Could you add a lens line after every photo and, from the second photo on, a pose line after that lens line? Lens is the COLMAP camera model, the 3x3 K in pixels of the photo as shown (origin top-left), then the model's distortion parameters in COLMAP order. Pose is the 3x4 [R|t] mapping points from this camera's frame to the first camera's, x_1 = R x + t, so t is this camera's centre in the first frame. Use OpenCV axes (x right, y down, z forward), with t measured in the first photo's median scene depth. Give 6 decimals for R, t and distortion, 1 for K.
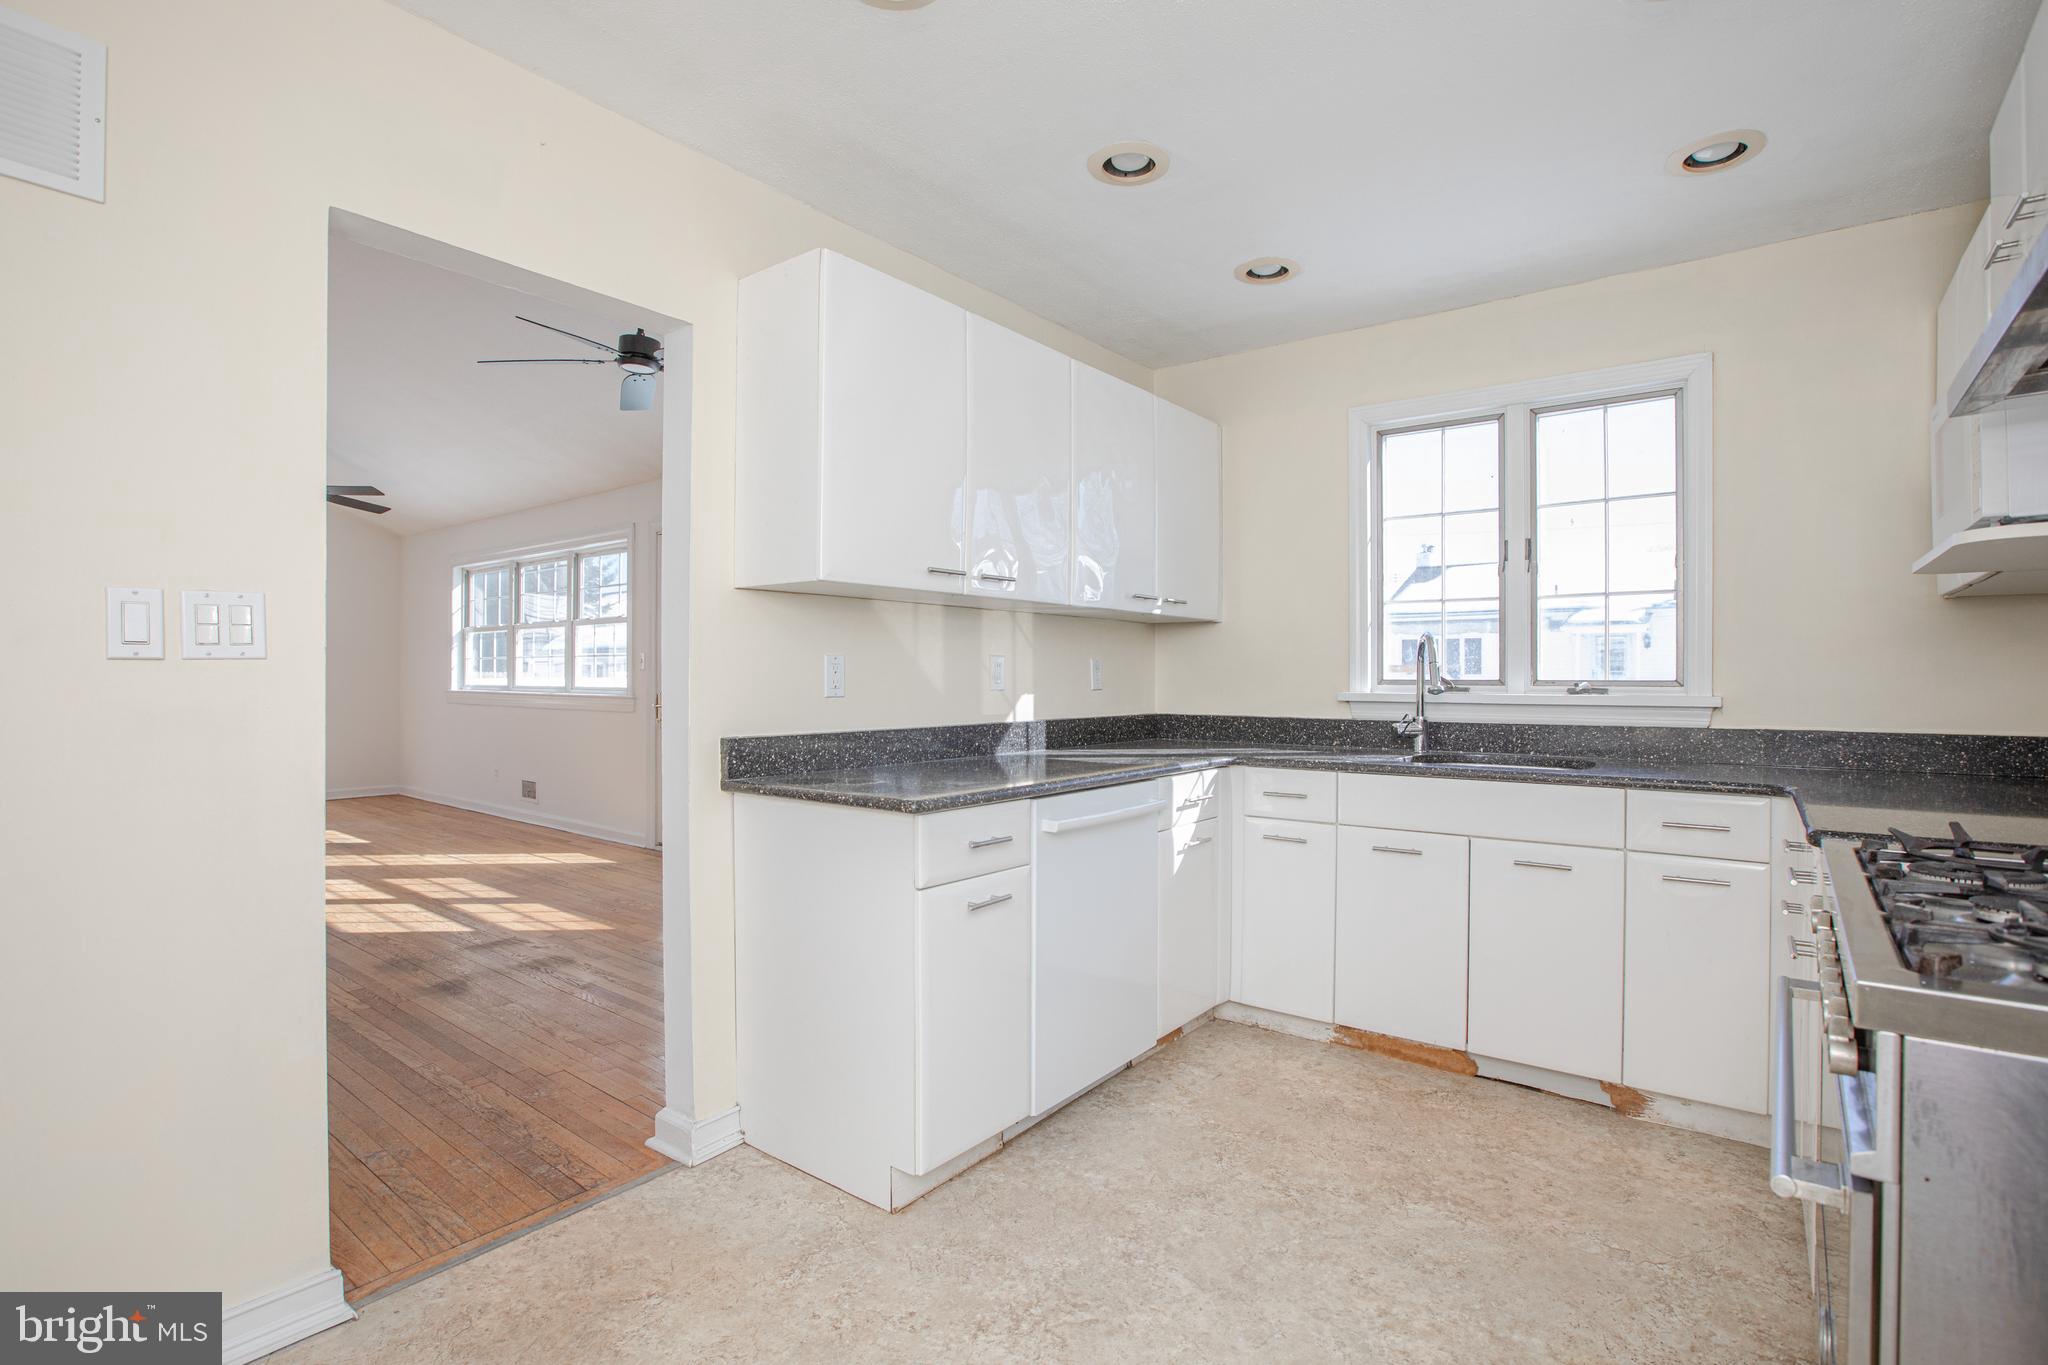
lens RADIAL K [[976.7, 0, 1024.1], [0, 976.7, 657.7], [0, 0, 1]] dist [-0.054735, 0.000031]
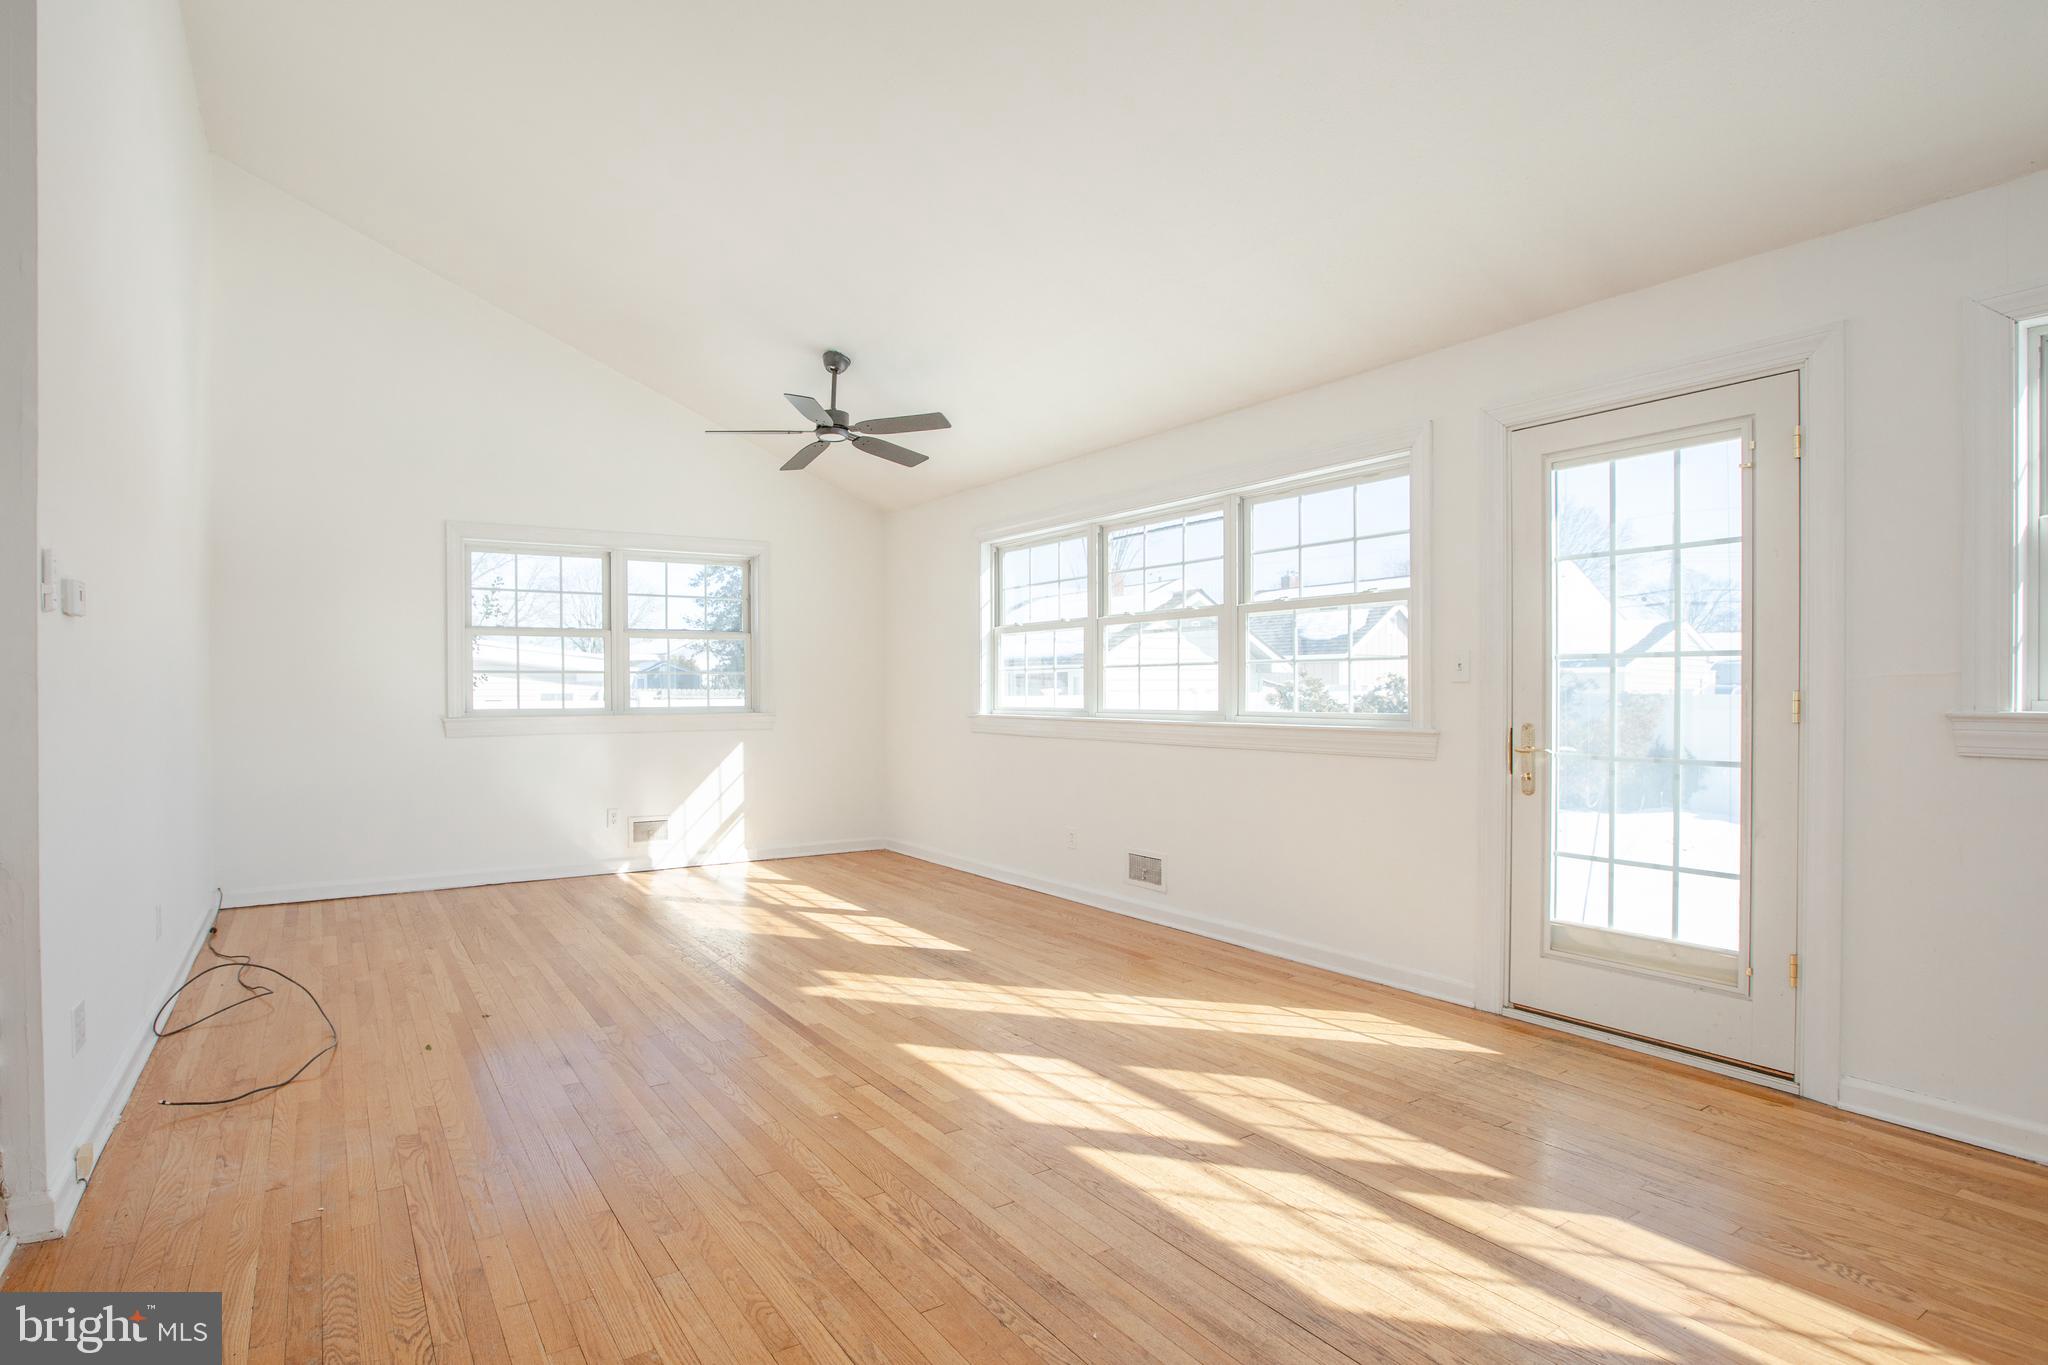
lens RADIAL K [[938.8, 0, 1024.0], [0, 938.8, 682.5], [0, 0, 1]] dist [-0.052928, 0.020784]
pose [[0.966264, -0.009822, -0.257367, -0.383838], [0.013027, 0.999857, 0.010750, 0.002630], [0.257225, -0.013740, 0.966254, 0.327778]]
